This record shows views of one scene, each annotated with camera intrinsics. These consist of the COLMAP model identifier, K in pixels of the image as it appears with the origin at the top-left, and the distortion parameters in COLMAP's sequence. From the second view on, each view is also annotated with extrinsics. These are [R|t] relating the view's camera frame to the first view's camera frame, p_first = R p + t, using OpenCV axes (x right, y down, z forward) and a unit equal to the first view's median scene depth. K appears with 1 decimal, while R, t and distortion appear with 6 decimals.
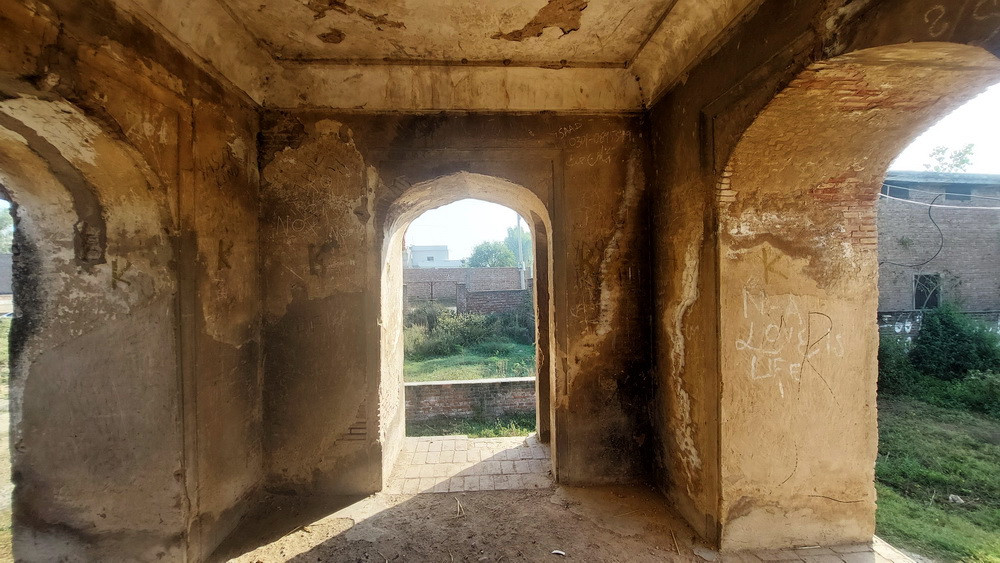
lens RADIAL K [[419.8, 0, 496.5], [0, 419.8, 268.3], [0, 0, 1]] dist [-0.018966, 0.000120]
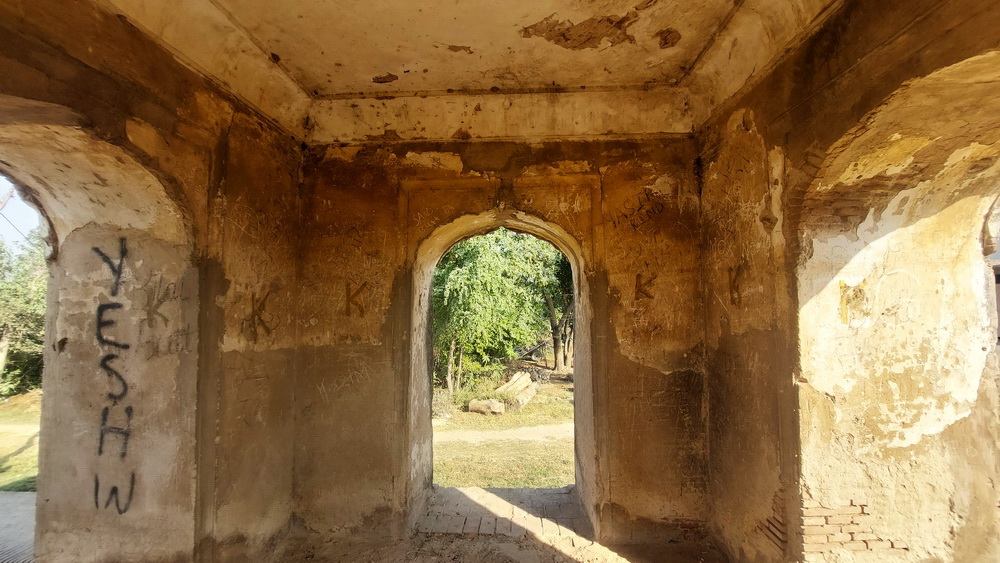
lens RADIAL K [[419.8, 0, 496.5], [0, 419.8, 268.3], [0, 0, 1]] dist [-0.018966, 0.000120]
pose [[-0.167178, -0.063941, -0.983851, 0.529544], [0.028771, 0.997153, -0.069694, -0.014054], [0.985507, -0.039958, -0.164863, 0.792635]]
